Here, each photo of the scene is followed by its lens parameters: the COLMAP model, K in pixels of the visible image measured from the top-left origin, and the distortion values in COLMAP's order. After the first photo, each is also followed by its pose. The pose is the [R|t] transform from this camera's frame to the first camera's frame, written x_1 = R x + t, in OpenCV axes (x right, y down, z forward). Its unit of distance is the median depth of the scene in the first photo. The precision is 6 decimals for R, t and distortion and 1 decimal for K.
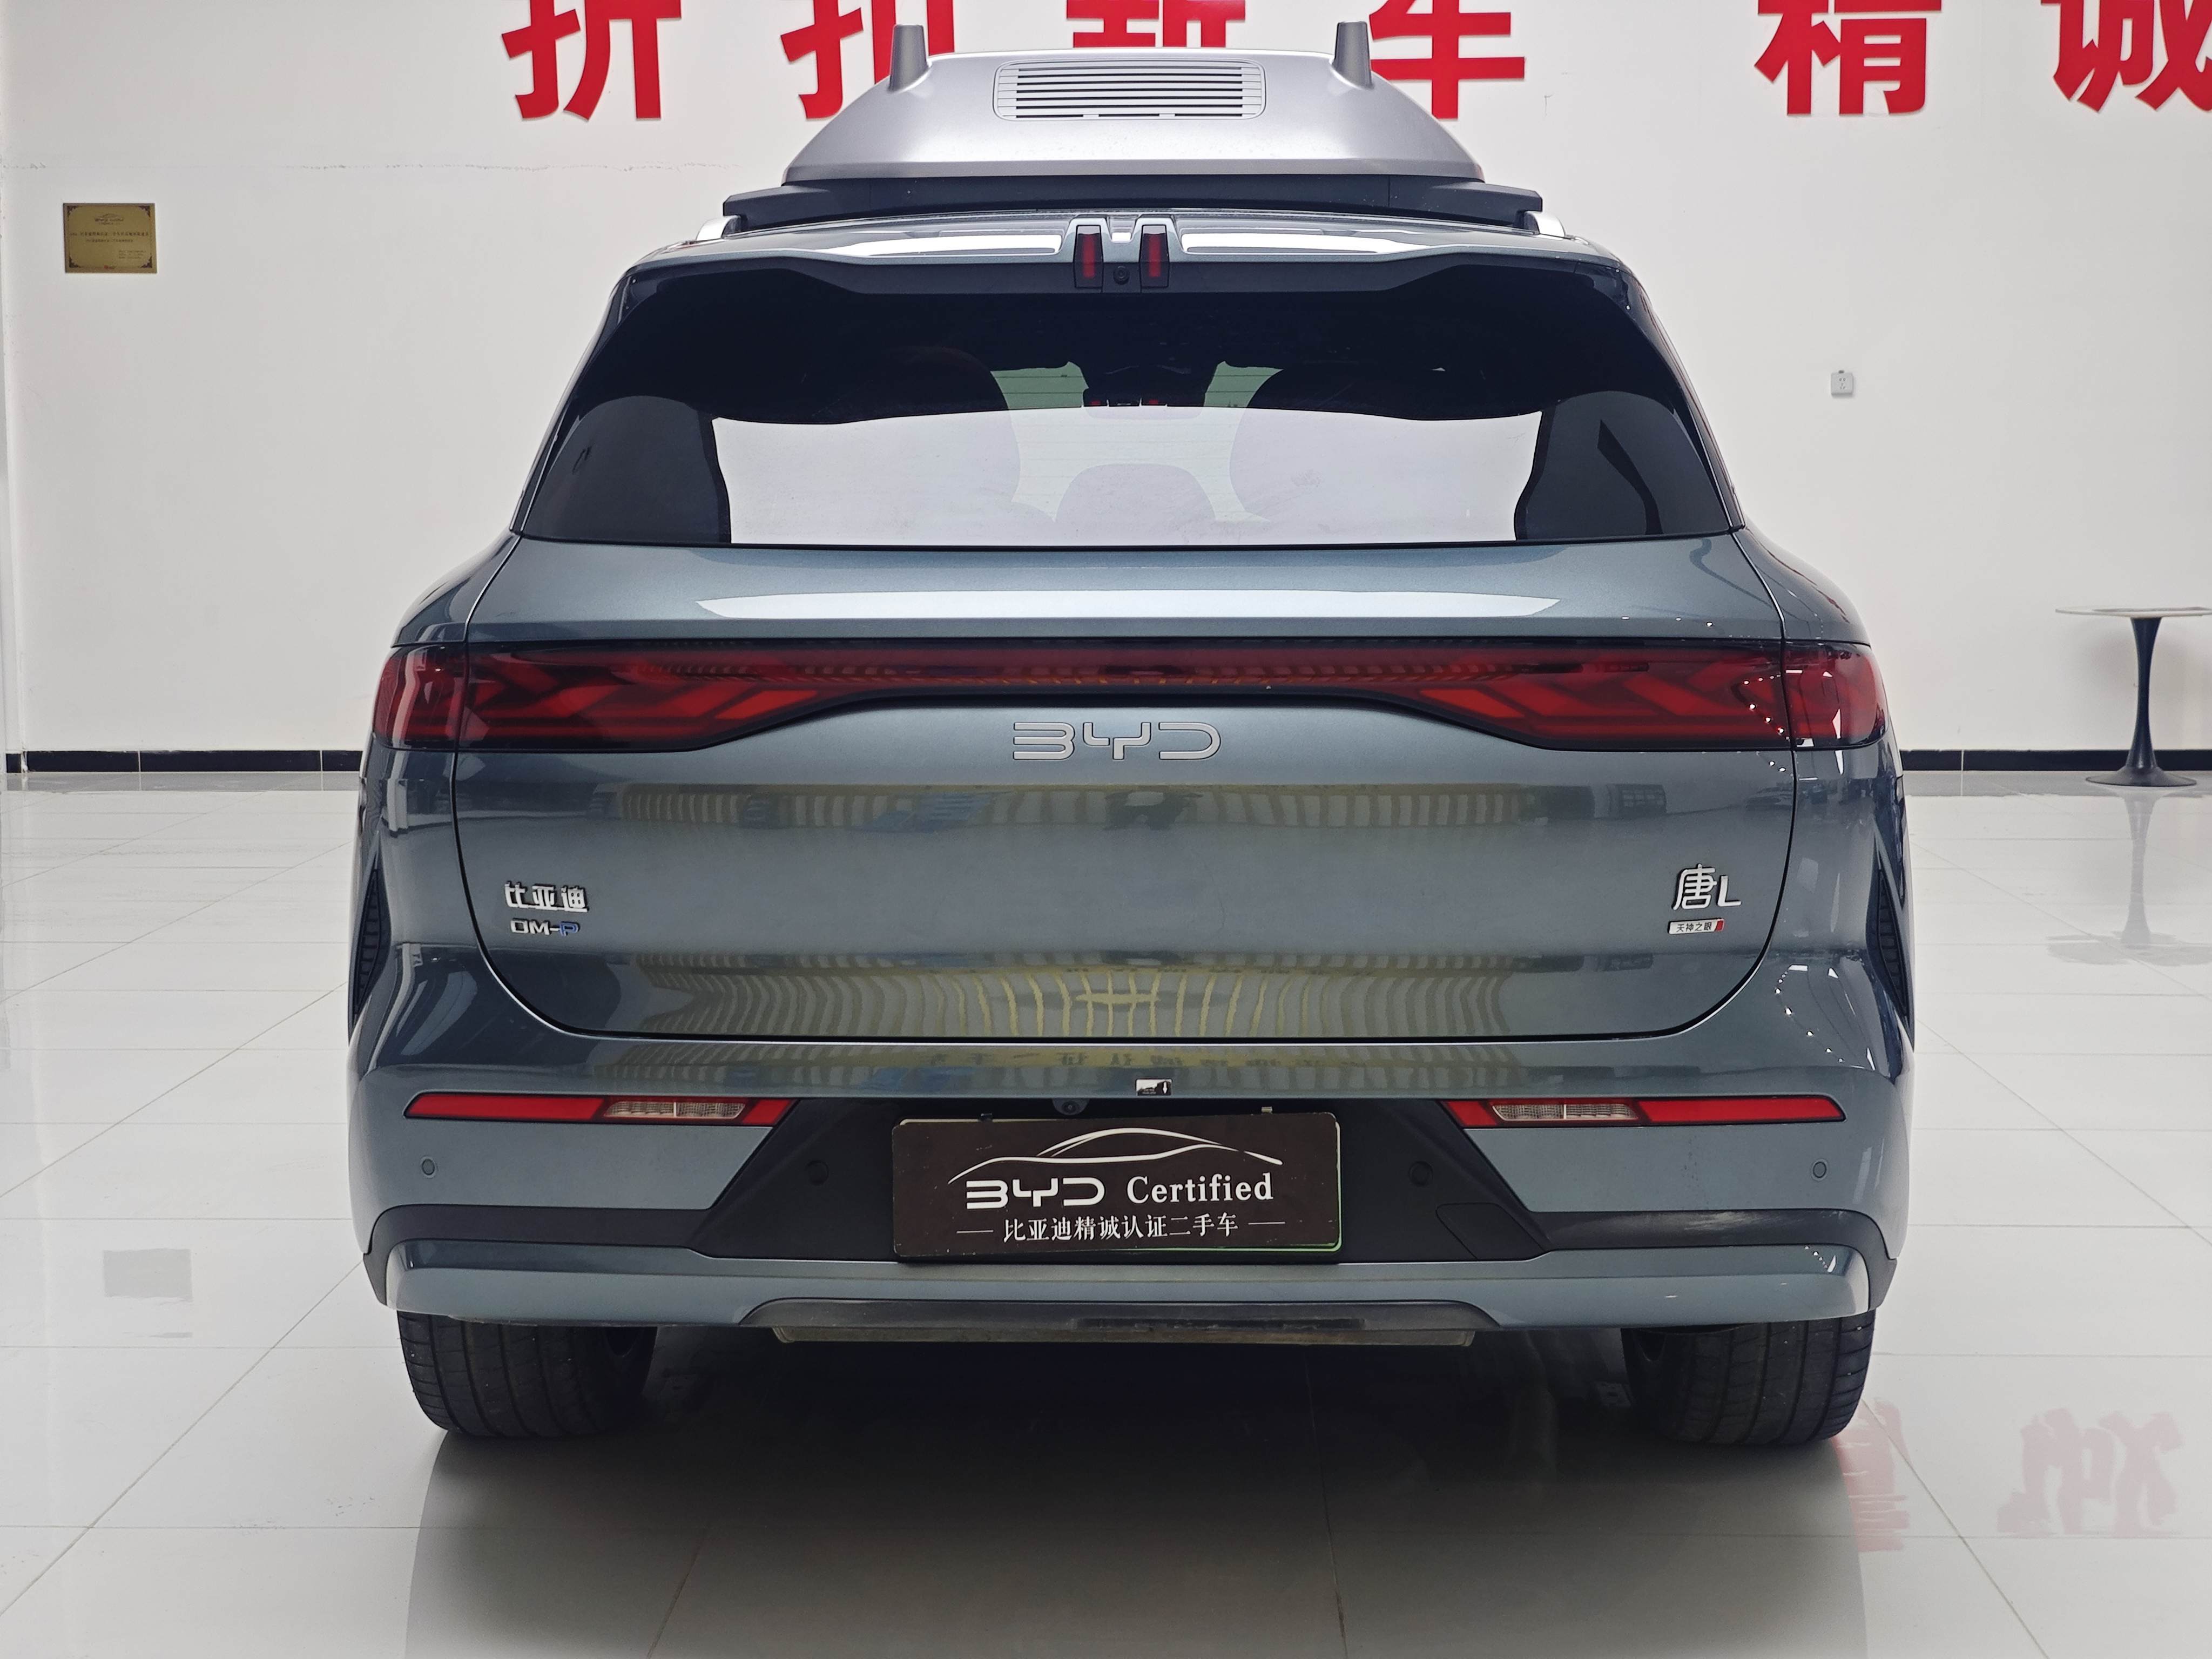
lens RADIAL K [[3030.8, 0, 1074.9], [0, 3030.8, 816.6], [0, 0, 1]] dist [0.000740, 0.000000]
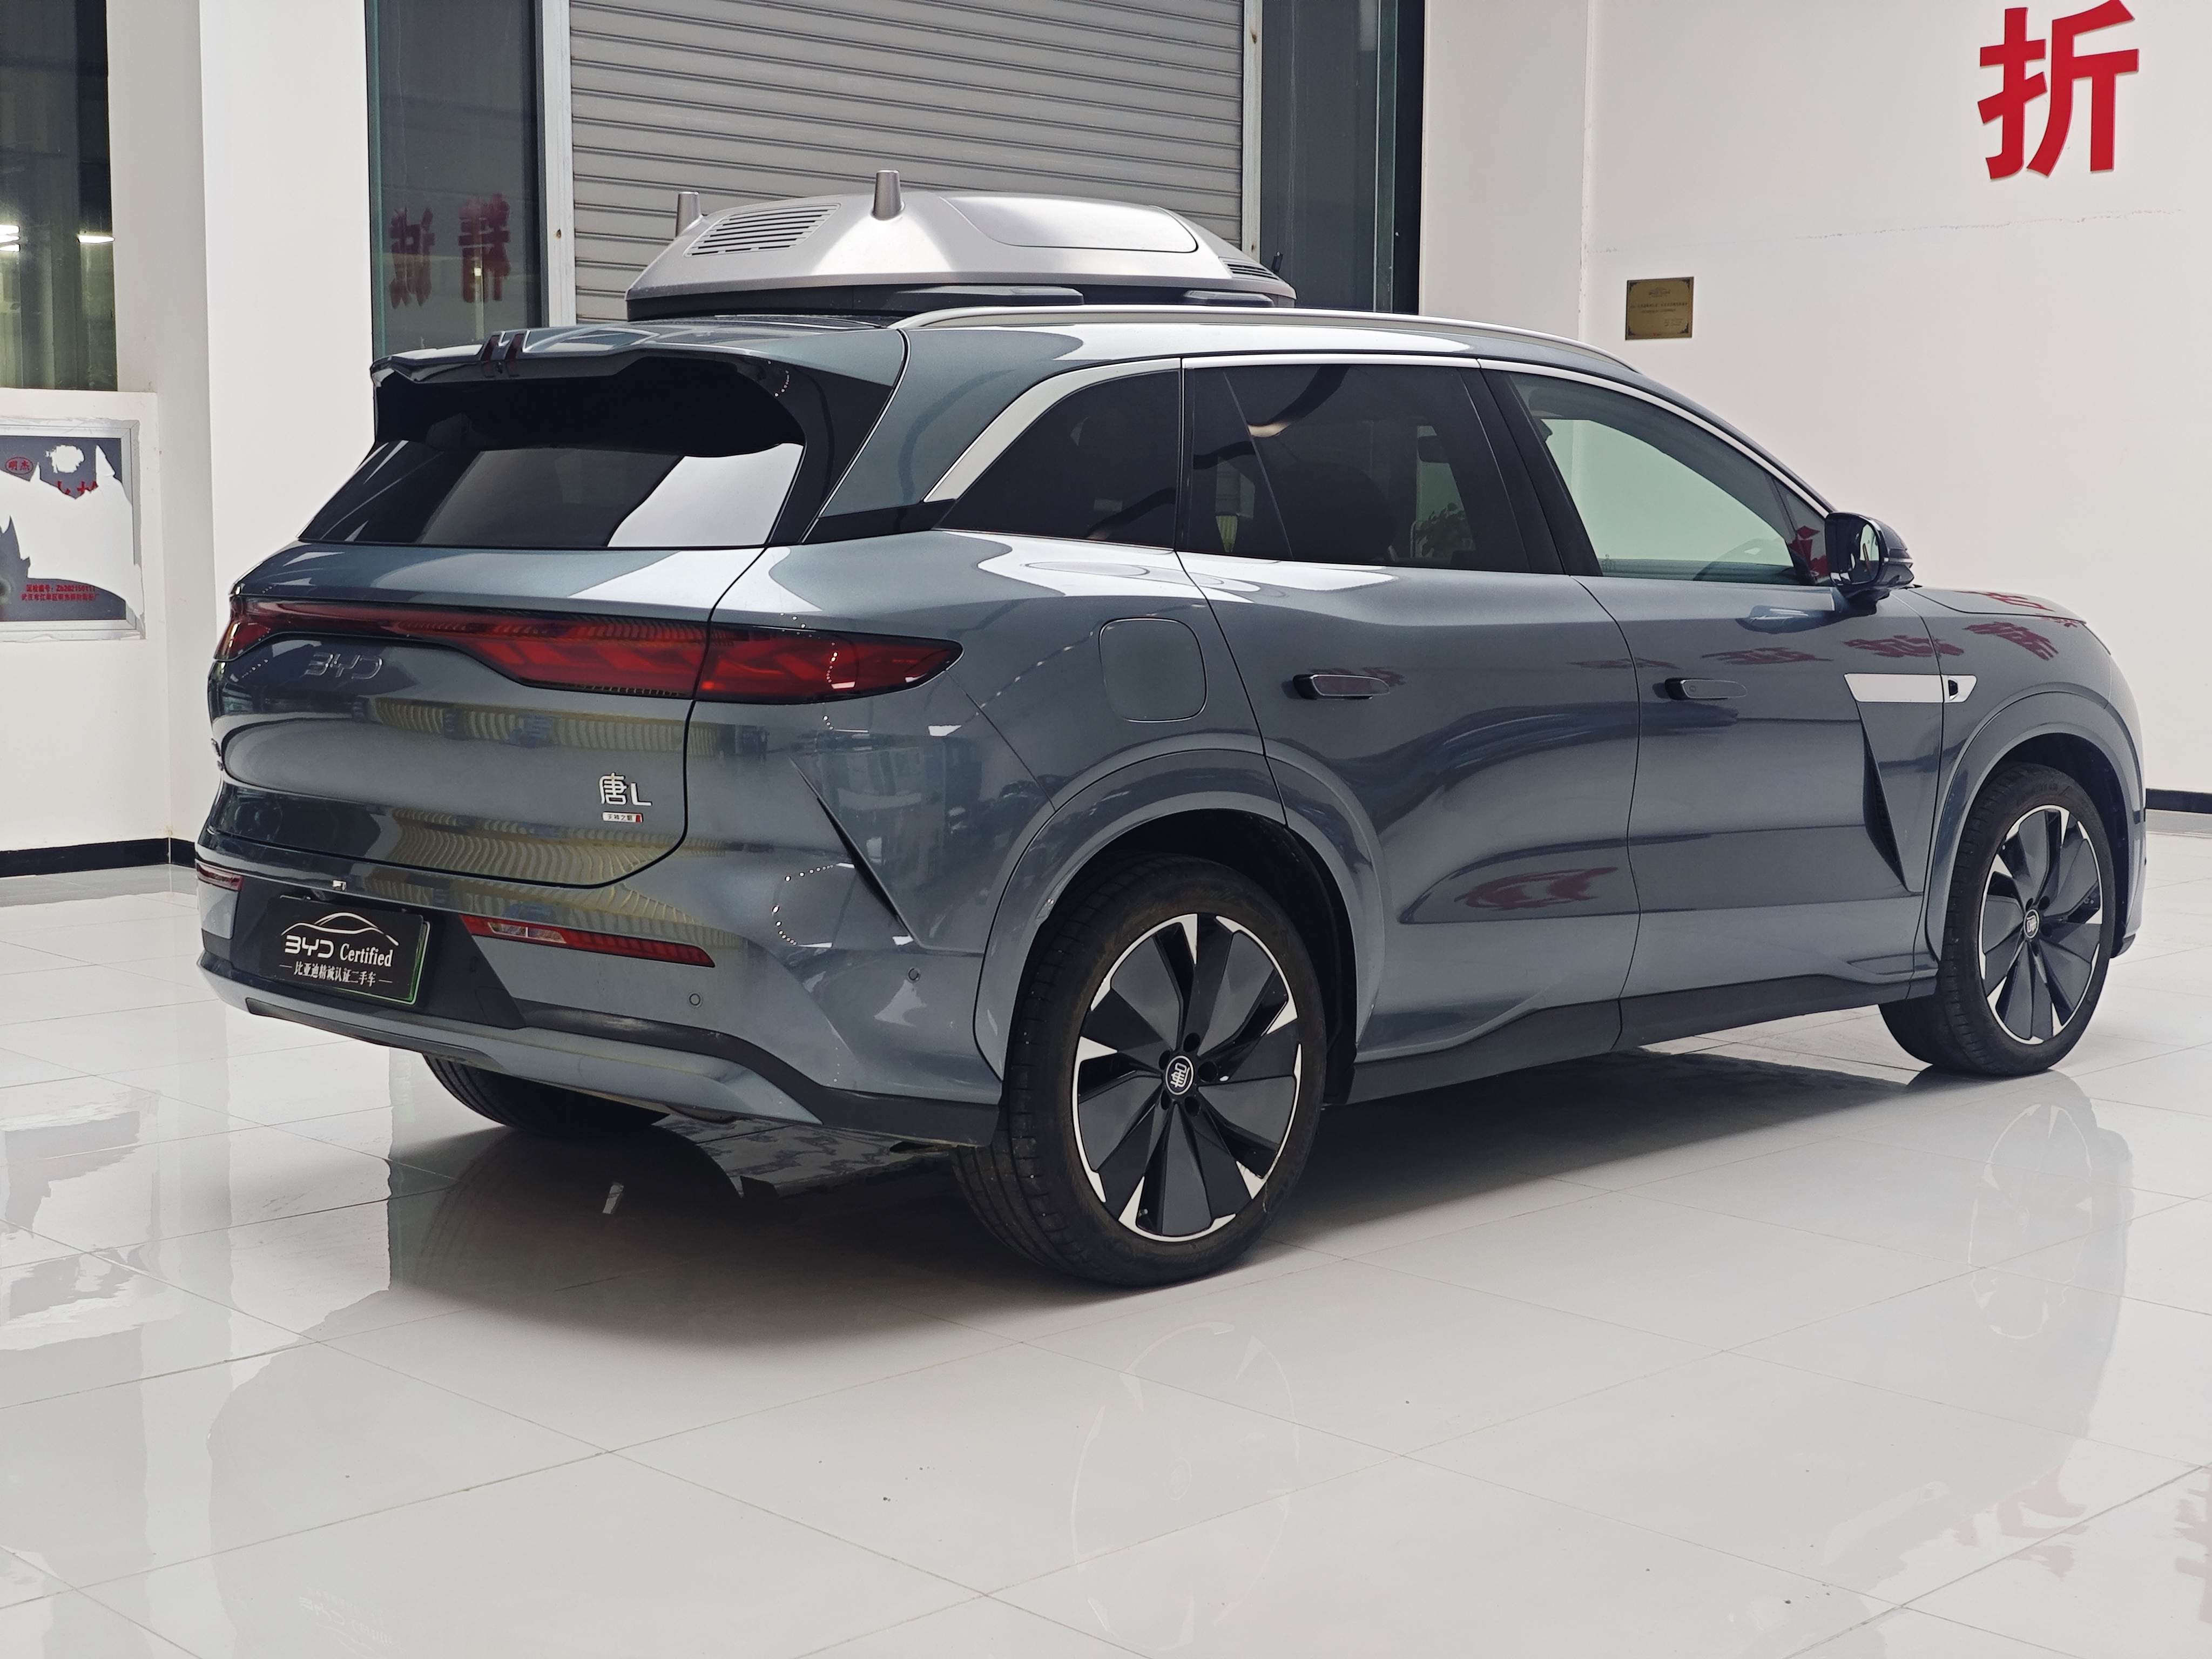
lens RADIAL K [[3030.8, 0, 1127.5], [0, 3030.8, 838.1], [0, 0, 1]] dist [0.000740, 0.000000]
pose [[0.725118, 0.076653, -0.684345, 0.342962], [-0.081777, 0.996338, 0.024949, -0.002364], [0.683752, 0.037872, 0.728731, 0.028930]]
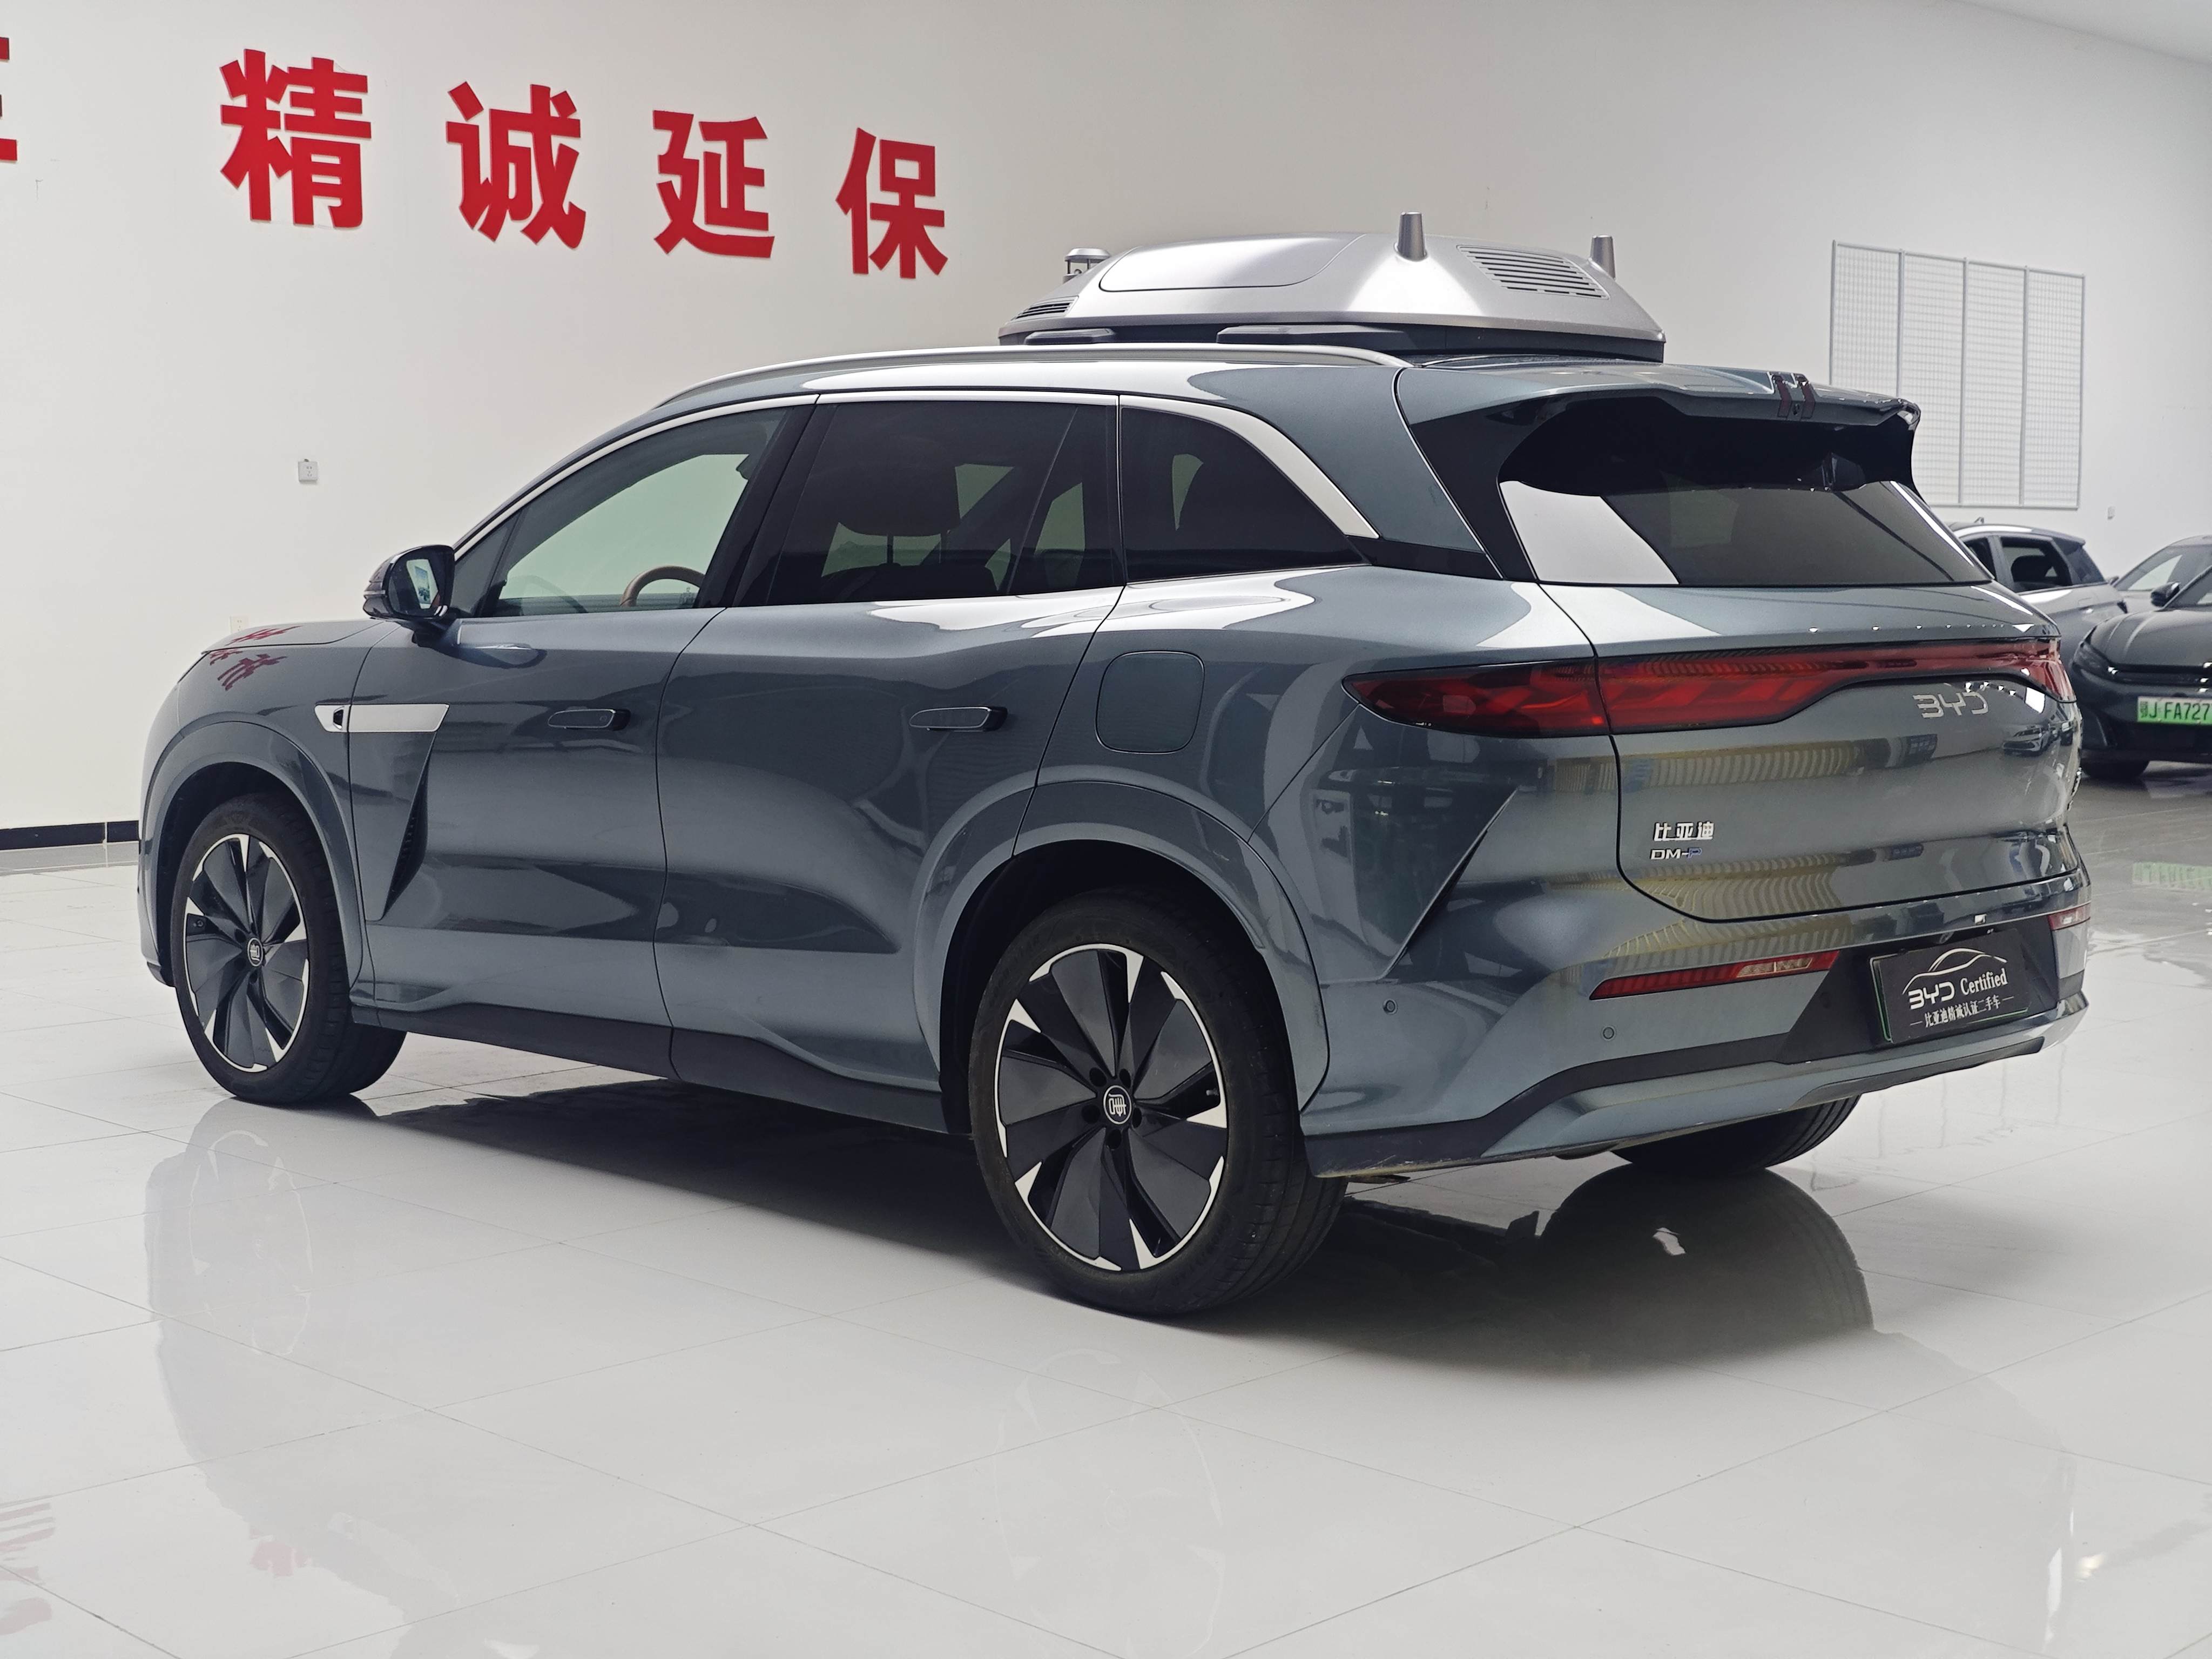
lens RADIAL K [[3030.8, 0, 1100.7], [0, 3030.8, 832.5], [0, 0, 1]] dist [0.000740, 0.000000]
pose [[0.690538, -0.057233, 0.721028, -0.352881], [0.074665, 0.997179, 0.007645, -0.001075], [-0.719432, 0.048557, 0.692863, 0.052365]]
